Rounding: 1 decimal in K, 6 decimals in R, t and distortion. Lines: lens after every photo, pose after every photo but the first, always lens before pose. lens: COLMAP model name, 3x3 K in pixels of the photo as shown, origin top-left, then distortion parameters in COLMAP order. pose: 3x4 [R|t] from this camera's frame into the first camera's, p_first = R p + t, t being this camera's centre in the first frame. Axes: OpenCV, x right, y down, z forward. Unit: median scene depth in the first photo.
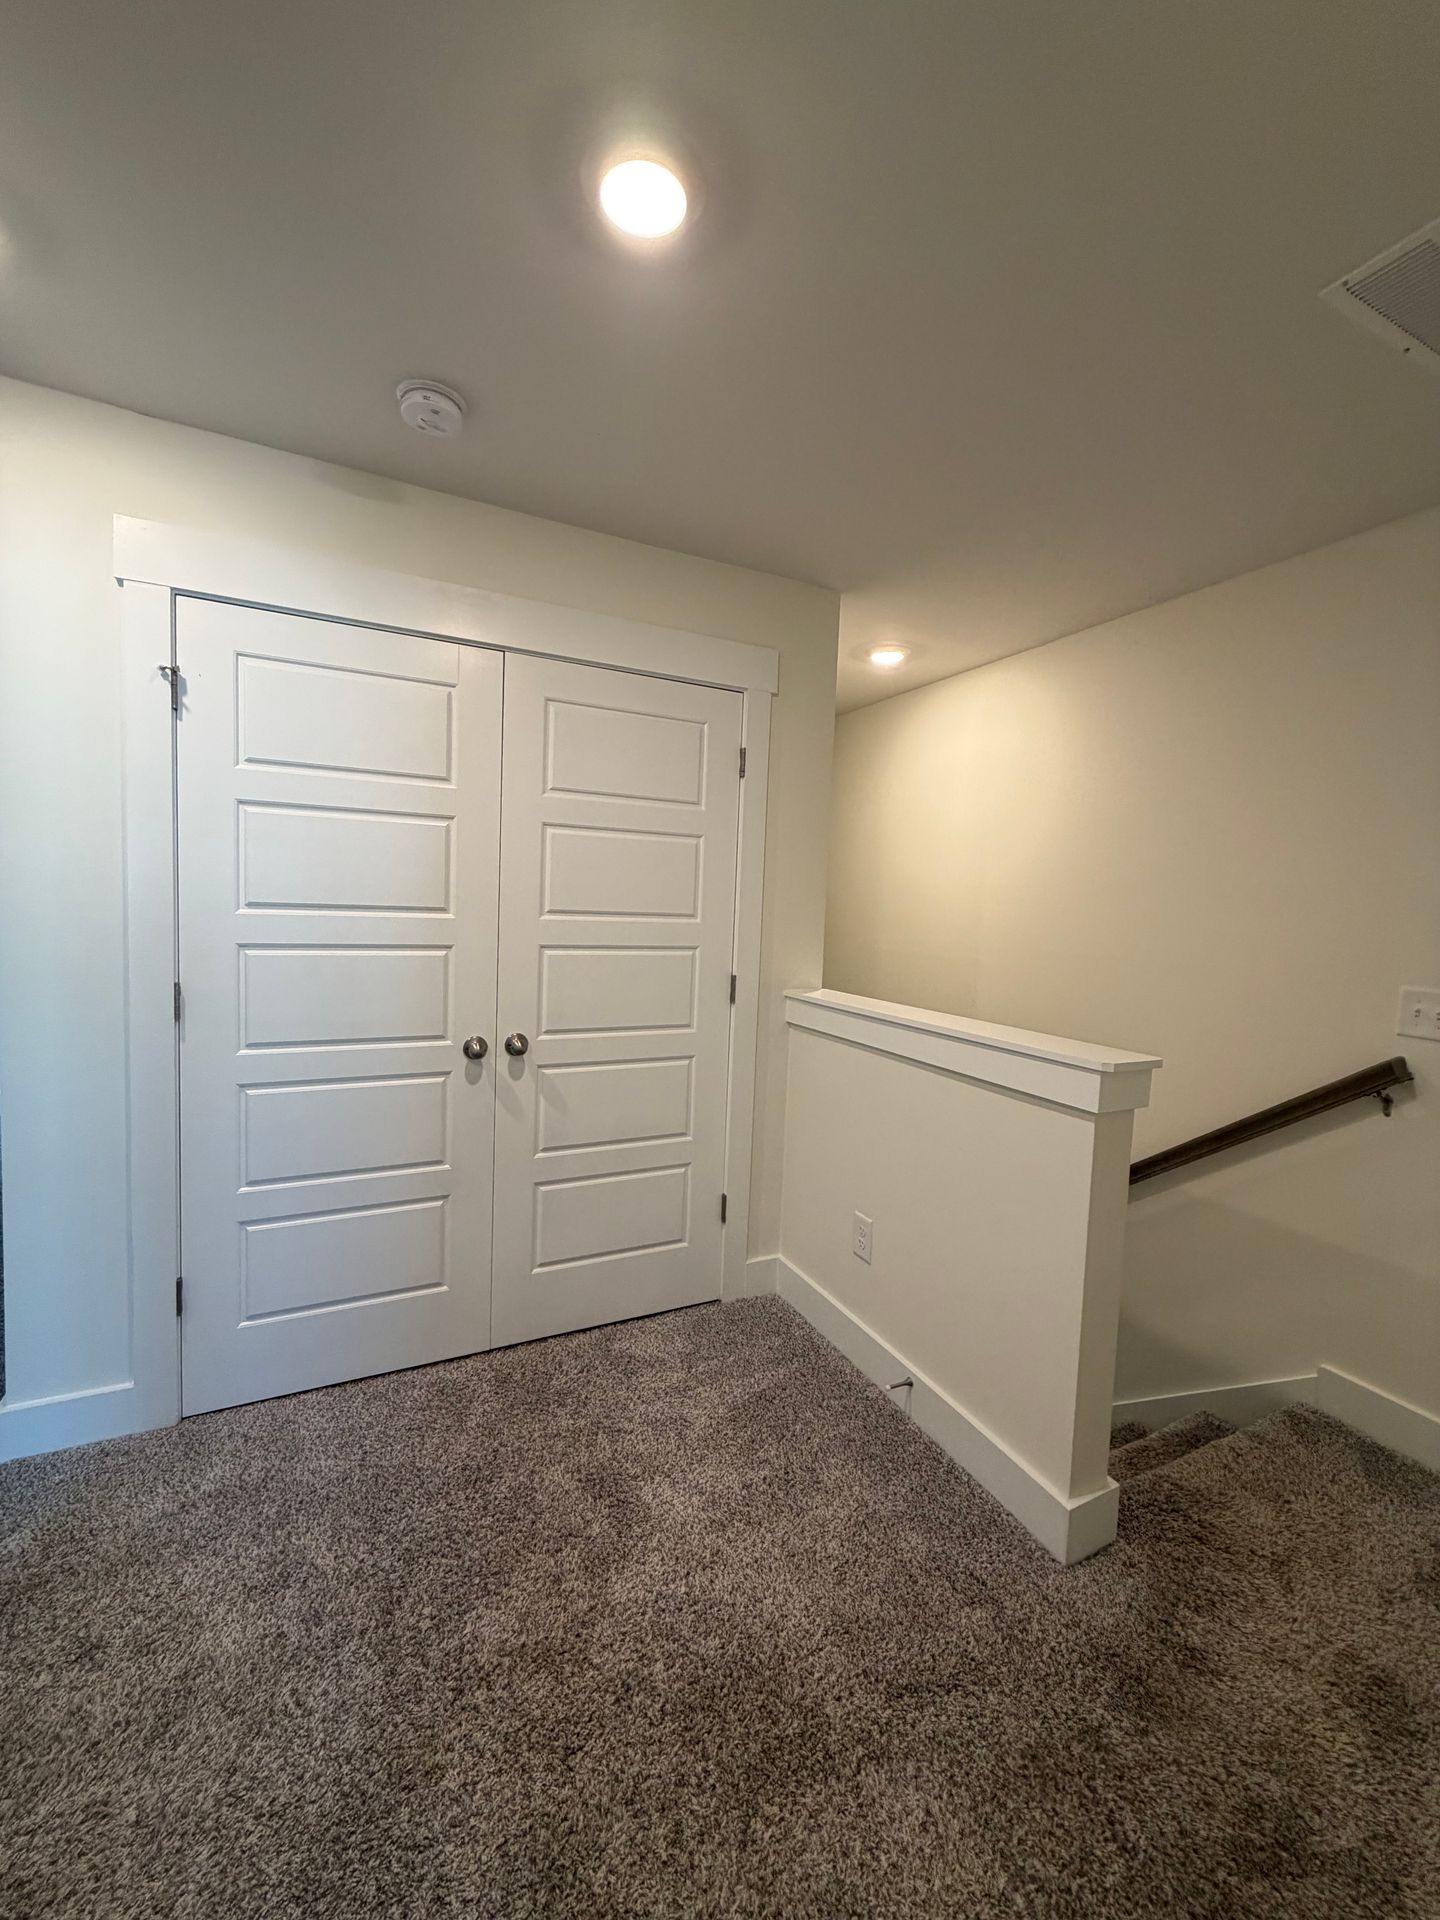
lens RADIAL K [[764.1, 0, 722.8], [0, 764.1, 951.0], [0, 0, 1]] dist [-0.000044, 0.000100]
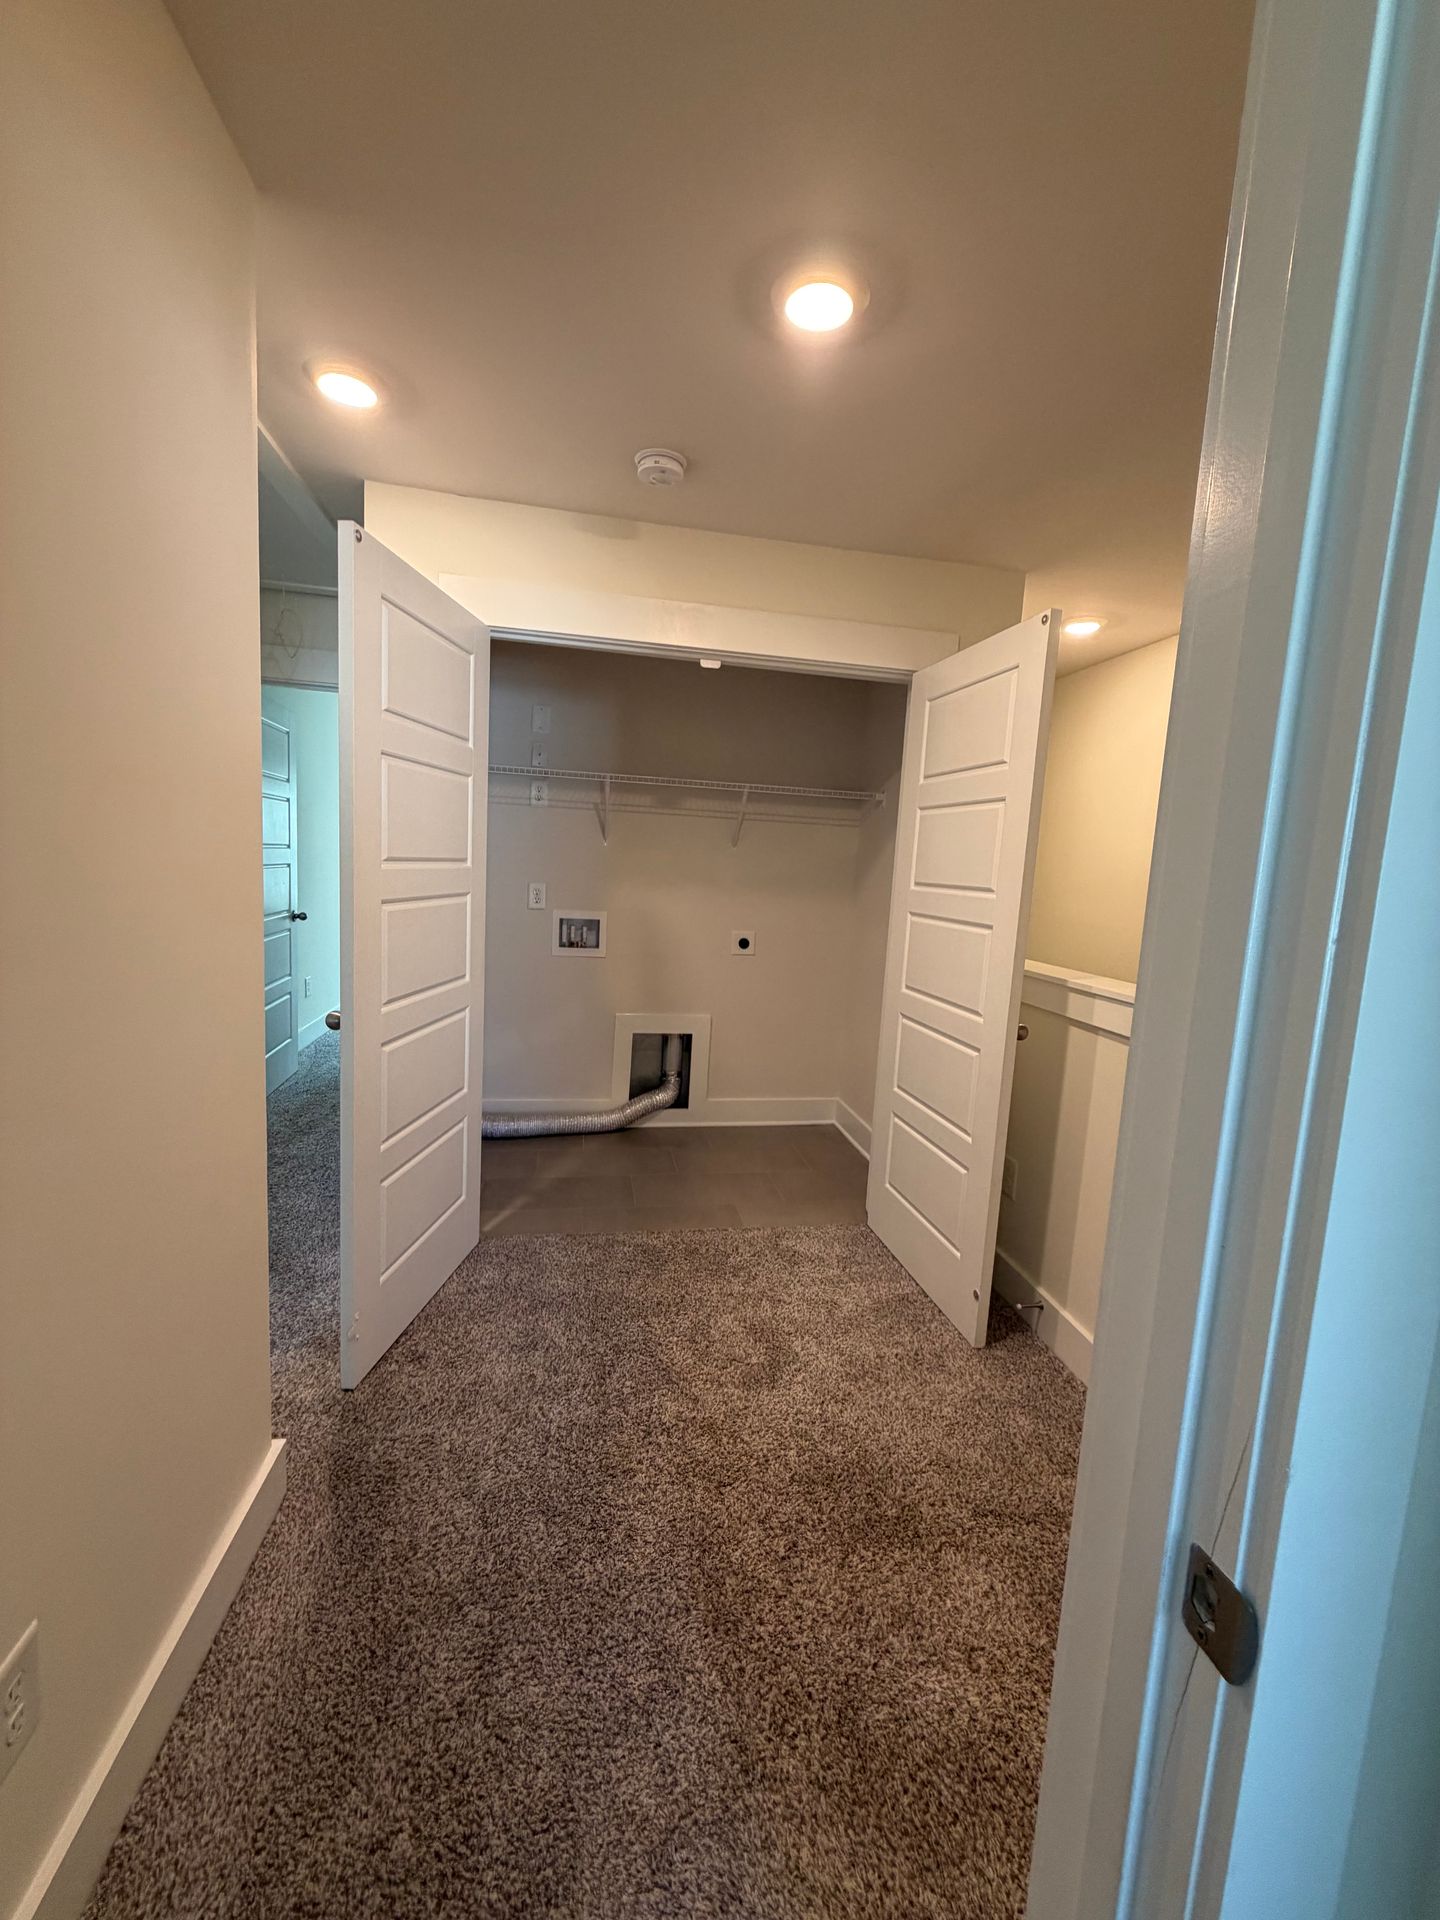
lens RADIAL K [[764.1, 0, 722.8], [0, 764.1, 951.0], [0, 0, 1]] dist [-0.000044, 0.000100]
pose [[0.962740, 0.045951, -0.266494, 0.107437], [-0.035521, 0.998407, 0.043827, 0.030454], [0.268084, -0.032728, 0.962840, -0.252190]]
